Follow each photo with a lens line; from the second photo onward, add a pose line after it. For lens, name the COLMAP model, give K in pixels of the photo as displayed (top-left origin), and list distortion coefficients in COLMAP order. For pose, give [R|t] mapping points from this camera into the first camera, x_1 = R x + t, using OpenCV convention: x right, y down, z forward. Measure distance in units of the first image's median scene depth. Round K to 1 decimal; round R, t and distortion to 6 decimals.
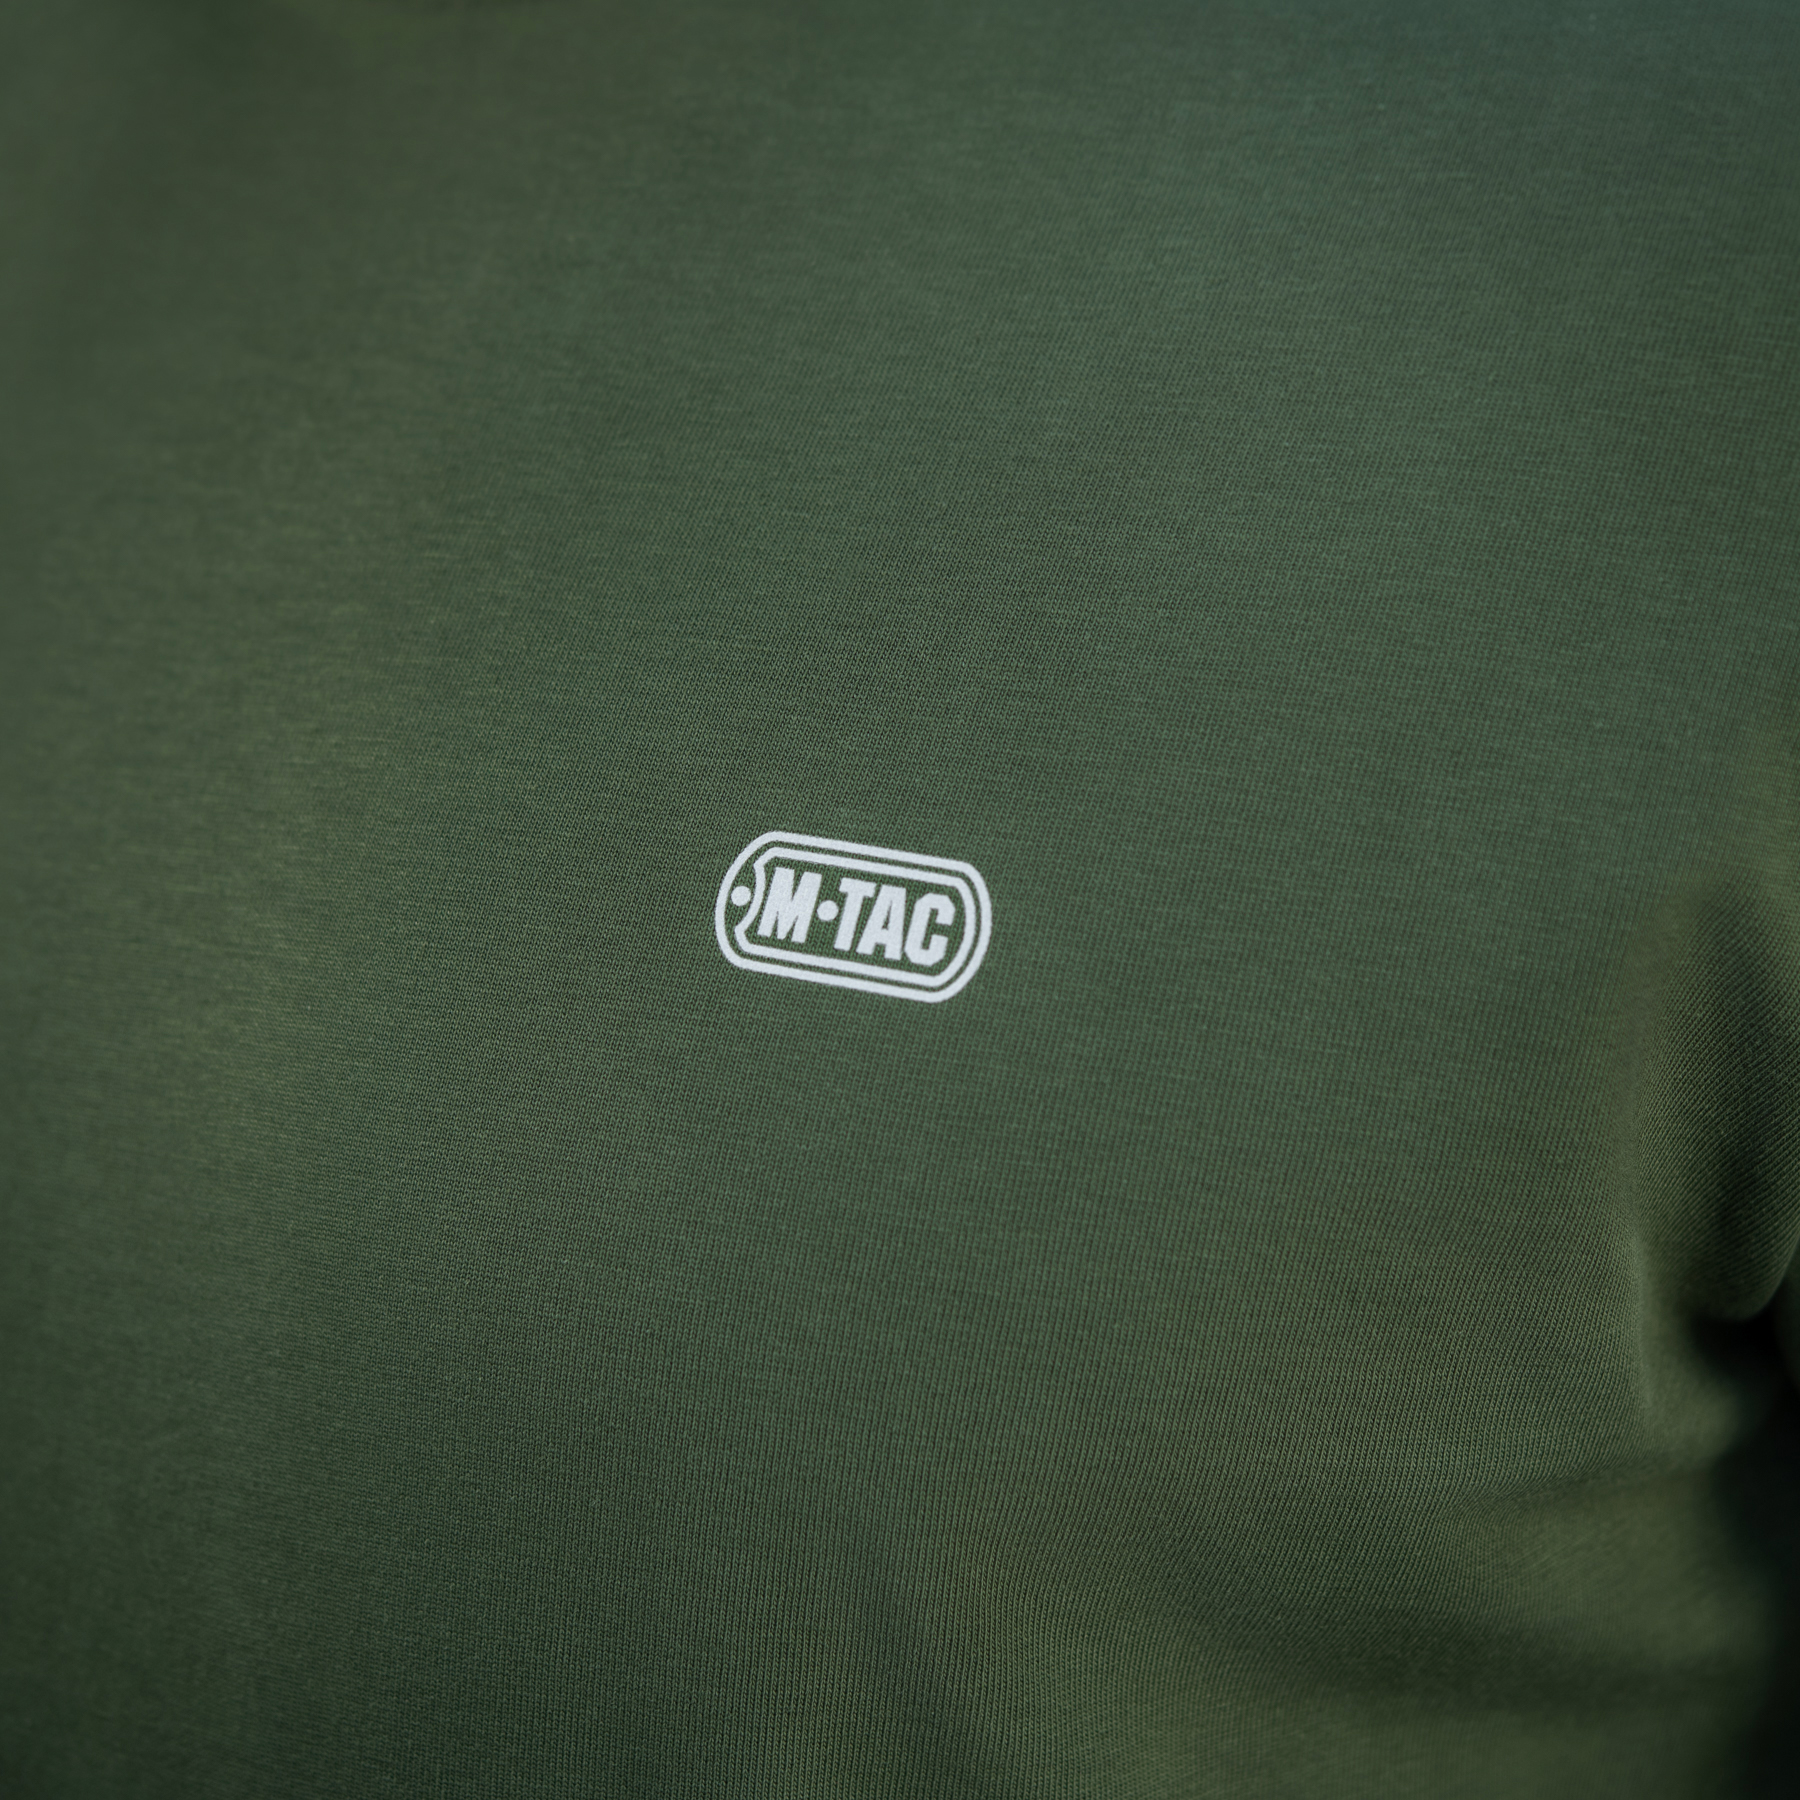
lens RADIAL K [[4509.9, 0, 900.0], [0, 4509.9, 900.0], [0, 0, 1]] dist [-0.051785, 0.004037]
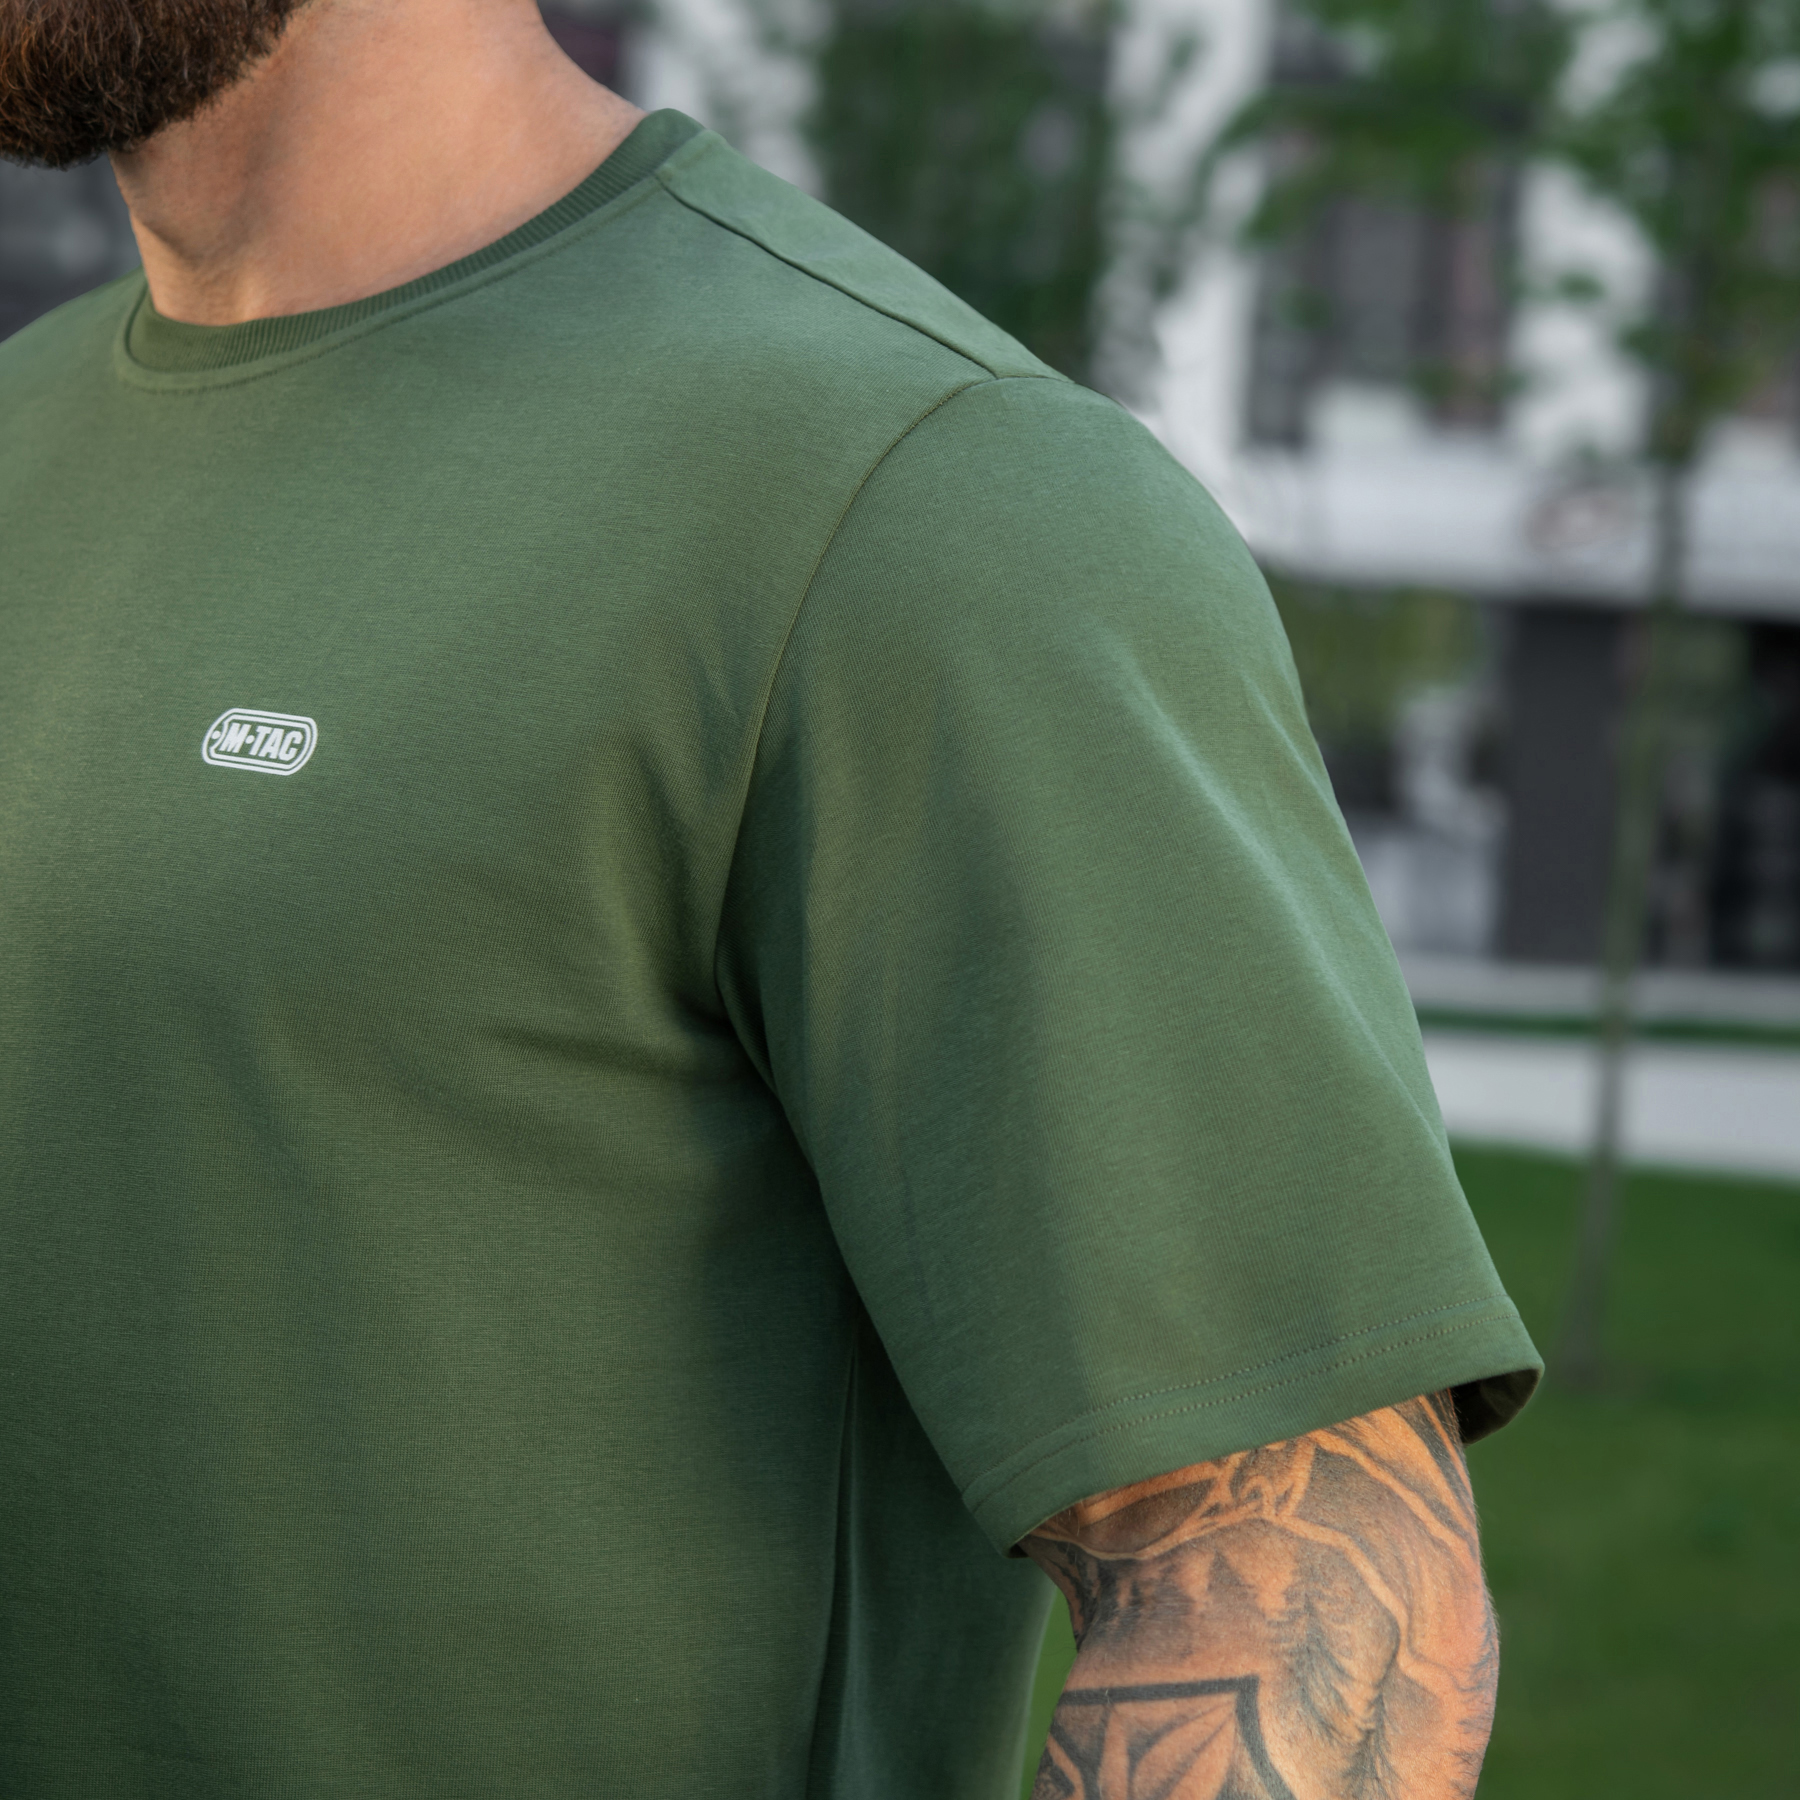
lens RADIAL K [[4509.9, 0, 900.0], [0, 4509.9, 900.0], [0, 0, 1]] dist [-0.051785, 0.004037]
pose [[0.988222, 0.048853, -0.145018, 0.616752], [-0.082253, 0.968710, -0.234170, 0.563981], [0.129040, 0.243340, 0.961319, -1.045505]]
